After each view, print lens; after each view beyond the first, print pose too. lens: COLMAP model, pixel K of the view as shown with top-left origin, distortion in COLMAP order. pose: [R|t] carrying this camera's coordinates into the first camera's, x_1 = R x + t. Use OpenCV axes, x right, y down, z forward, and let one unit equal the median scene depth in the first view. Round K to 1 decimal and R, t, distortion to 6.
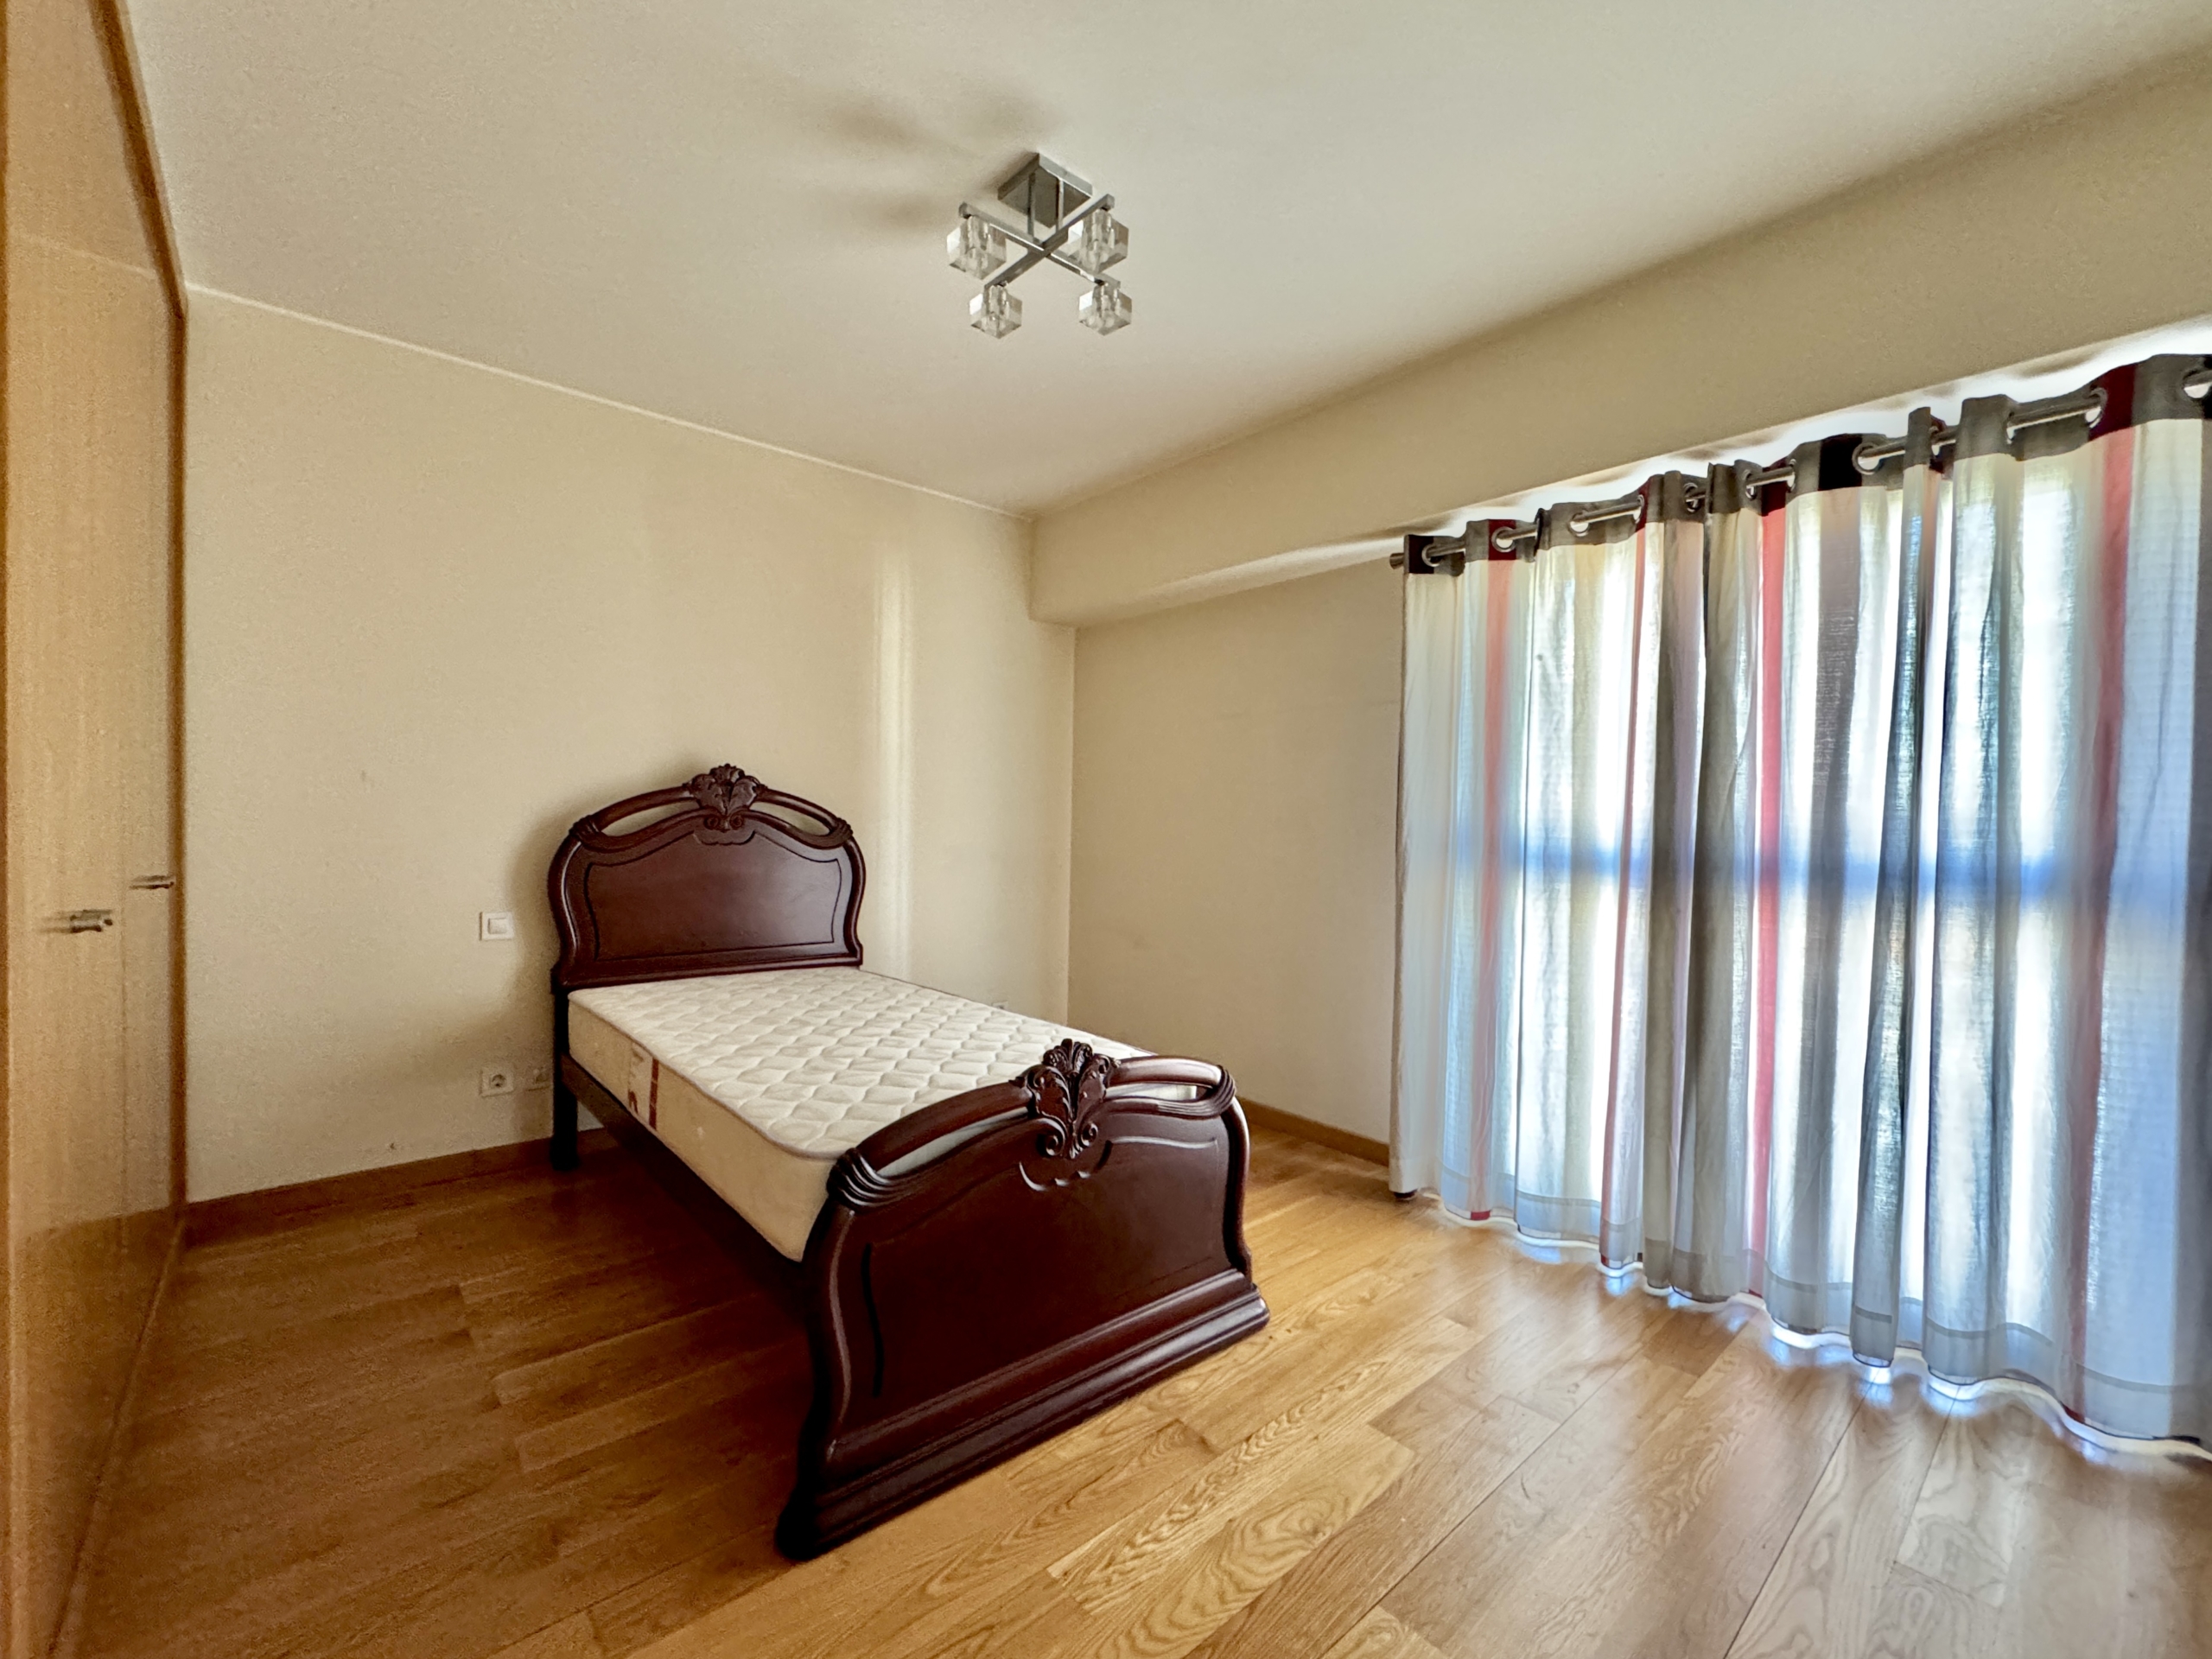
lens RADIAL K [[912.7, 0, 1045.5], [0, 912.7, 841.2], [0, 0, 1]] dist [-0.001488, -0.000091]
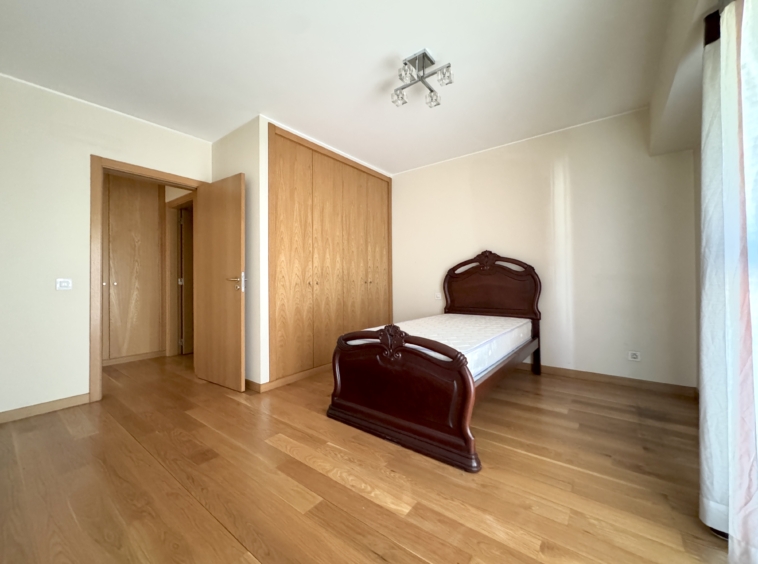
lens RADIAL K [[300.5, 0, 381.8], [0, 300.5, 277.0], [0, 0, 1]] dist [-0.000729, -0.000037]
pose [[0.248742, -0.027524, -0.968179, 0.920588], [-0.001583, 0.999583, -0.028823, 0.065023], [0.968569, 0.008703, 0.248594, 0.592413]]
